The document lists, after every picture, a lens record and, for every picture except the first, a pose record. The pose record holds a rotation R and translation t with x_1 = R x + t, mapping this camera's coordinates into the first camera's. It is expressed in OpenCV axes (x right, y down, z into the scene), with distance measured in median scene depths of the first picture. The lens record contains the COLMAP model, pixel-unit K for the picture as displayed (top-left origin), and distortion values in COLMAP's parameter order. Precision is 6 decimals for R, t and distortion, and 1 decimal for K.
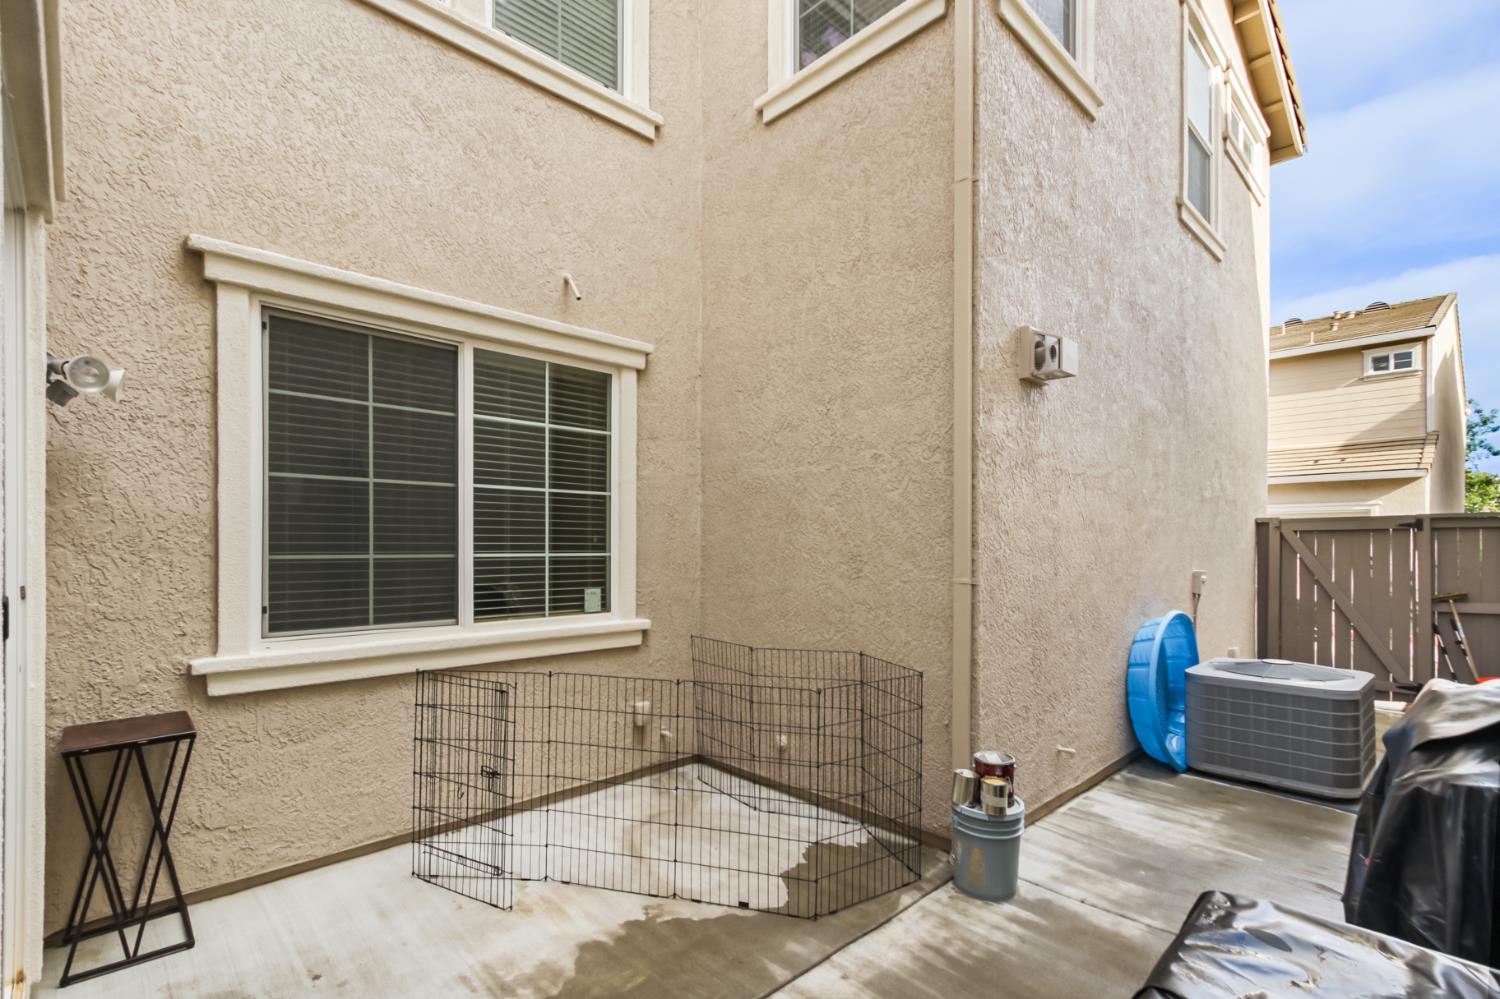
lens RADIAL K [[690.8, 0, 757.7], [0, 690.8, 543.3], [0, 0, 1]] dist [-0.000537, 0.000738]
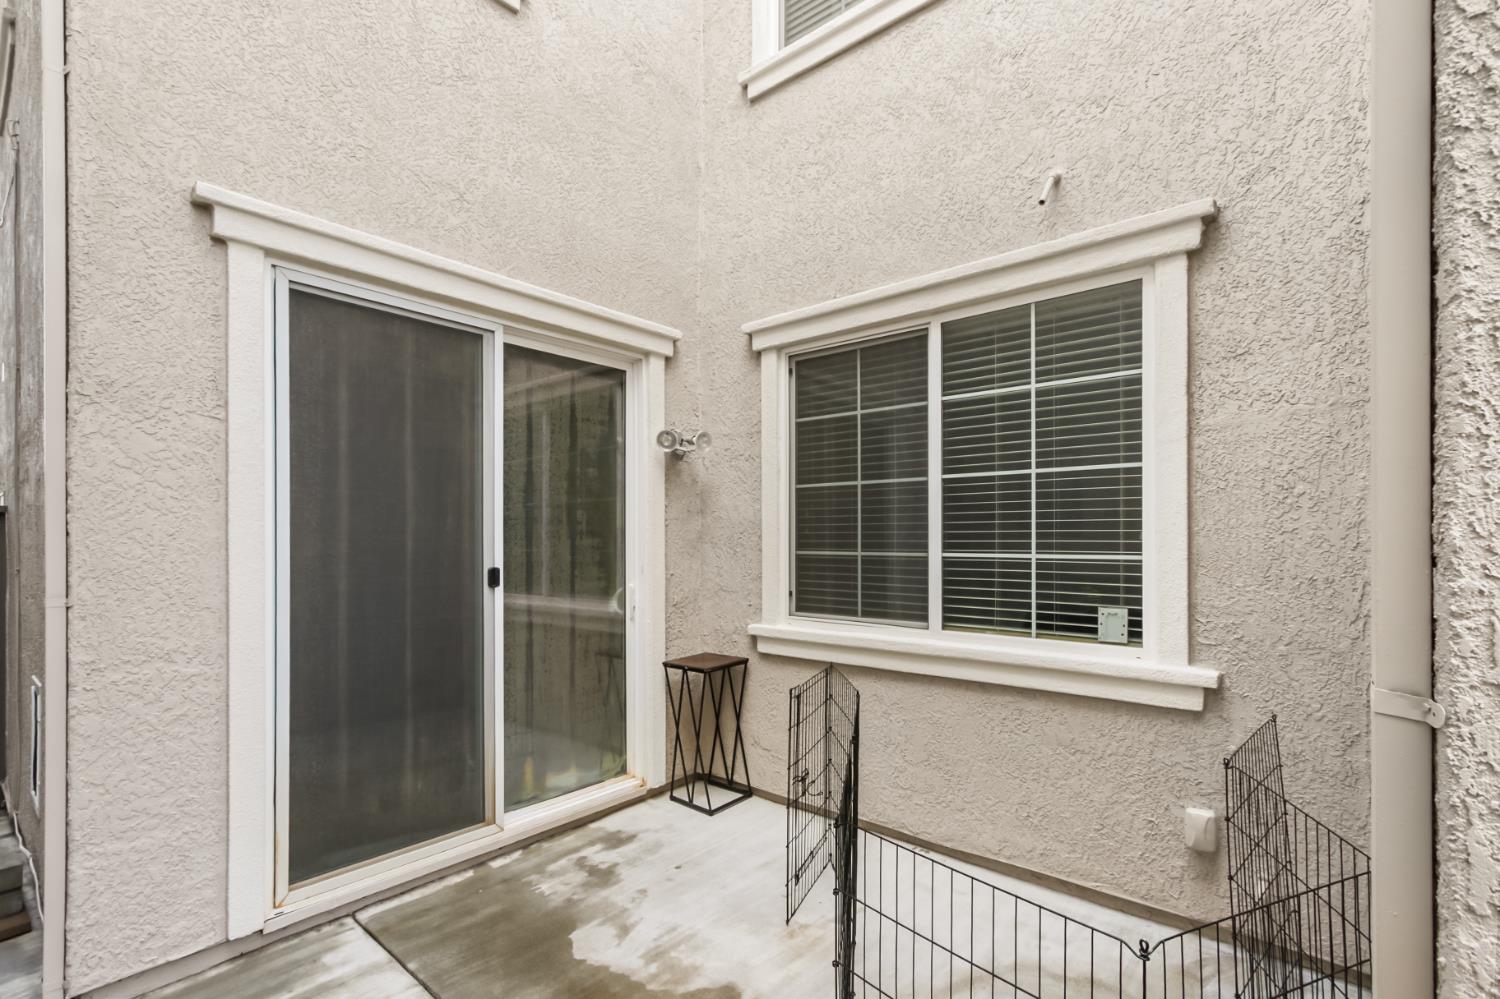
lens RADIAL K [[690.8, 0, 757.7], [0, 690.8, 543.3], [0, 0, 1]] dist [-0.000537, 0.000738]
pose [[0.094587, 0.001731, -0.995515, 0.467738], [0.002904, 0.999994, 0.002015, 0.000374], [0.995512, -0.003082, 0.094581, 0.686402]]
